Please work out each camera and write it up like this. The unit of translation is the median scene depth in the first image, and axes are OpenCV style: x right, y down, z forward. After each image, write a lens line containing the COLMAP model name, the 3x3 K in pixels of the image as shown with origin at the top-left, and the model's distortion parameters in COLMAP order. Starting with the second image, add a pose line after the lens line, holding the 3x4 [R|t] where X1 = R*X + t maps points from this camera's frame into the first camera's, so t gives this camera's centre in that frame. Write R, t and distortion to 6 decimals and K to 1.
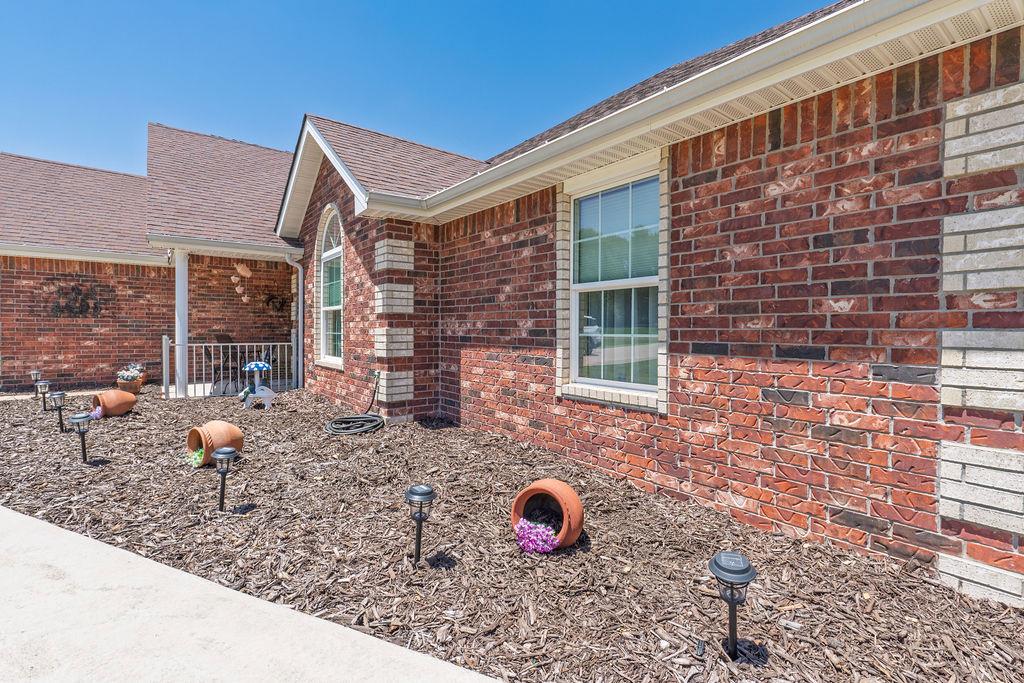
lens RADIAL K [[466.2, 0, 504.3], [0, 466.2, 340.6], [0, 0, 1]] dist [-0.002344, -0.000104]
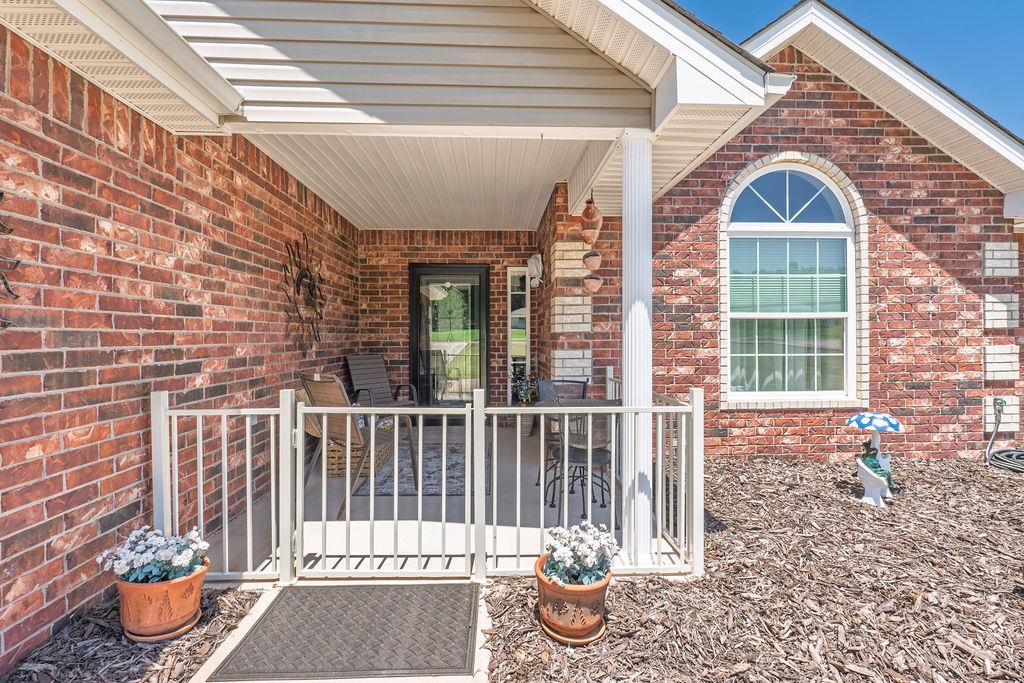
lens RADIAL K [[466.2, 0, 512.0], [0, 466.2, 338.2], [0, 0, 1]] dist [-0.002344, -0.000104]
pose [[0.581455, -0.011128, 0.813502, -0.835226], [0.024780, 0.999685, -0.004037, -0.034373], [-0.813201, 0.022505, 0.581548, 0.704833]]
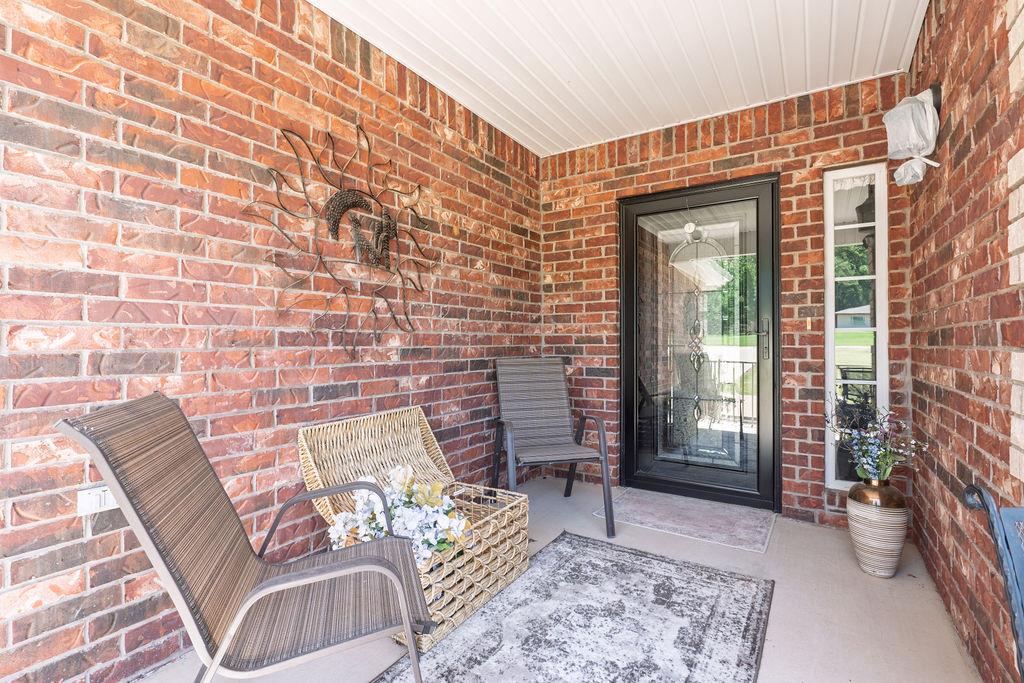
lens RADIAL K [[466.2, 0, 519.1], [0, 466.2, 337.8], [0, 0, 1]] dist [-0.002344, -0.000104]
pose [[0.942358, -0.005469, 0.334561, -0.571831], [0.015594, 0.999498, -0.027583, -0.025107], [-0.334242, 0.031211, 0.941970, 0.889009]]
